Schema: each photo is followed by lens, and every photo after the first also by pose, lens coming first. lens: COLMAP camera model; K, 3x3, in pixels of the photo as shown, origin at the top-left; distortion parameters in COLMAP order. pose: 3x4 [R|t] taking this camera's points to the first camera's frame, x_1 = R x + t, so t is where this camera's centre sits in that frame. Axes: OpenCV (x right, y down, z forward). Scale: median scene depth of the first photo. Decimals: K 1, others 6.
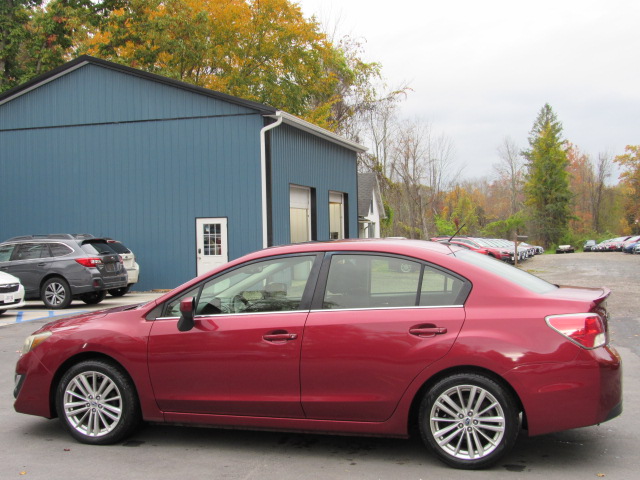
lens RADIAL K [[892.3, 0, 323.2], [0, 892.3, 238.1], [0, 0, 1]] dist [-0.083513, 0.000000]
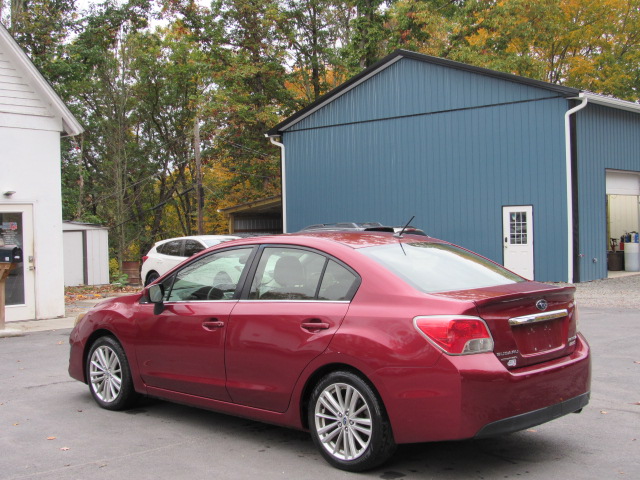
lens RADIAL K [[892.3, 0, 314.7], [0, 892.3, 260.9], [0, 0, 1]] dist [-0.083513, 0.000000]
pose [[0.875543, 0.018694, -0.482778, 0.190397], [0.000902, 0.999186, 0.040326, -0.002350], [0.483139, -0.035742, 0.874814, 0.043963]]
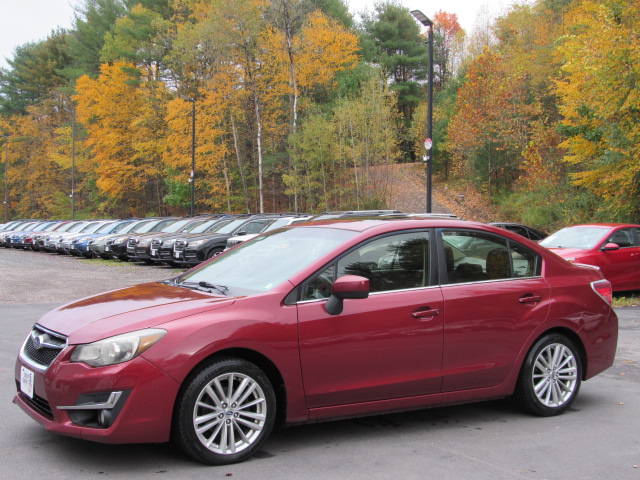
lens RADIAL K [[892.3, 0, 330.3], [0, 892.3, 263.1], [0, 0, 1]] dist [-0.083513, 0.000000]
pose [[0.669772, -0.016186, 0.742391, -0.284332], [-0.013590, 0.999328, 0.034049, 0.007689], [-0.742443, -0.032894, 0.669101, 0.140207]]
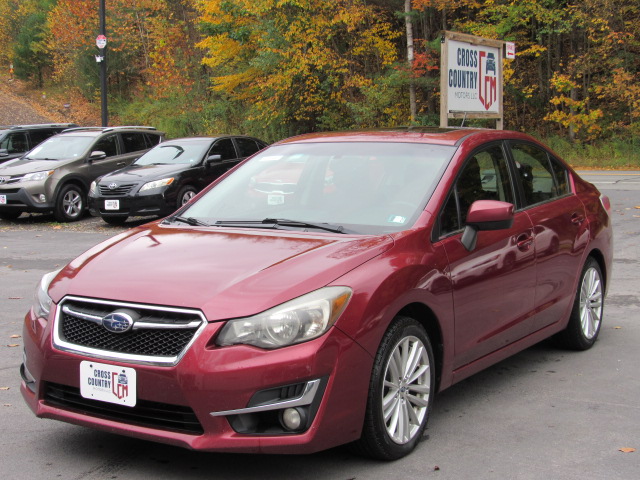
lens RADIAL K [[1022.2, 0, 322.5], [0, 1022.2, 239.4], [0, 0, 1]] dist [-0.050216, 0.000000]
pose [[0.282552, -0.090591, 0.954965, -0.335110], [0.016033, 0.995838, 0.089724, 0.007054], [-0.959118, -0.010041, 0.282829, 0.304935]]
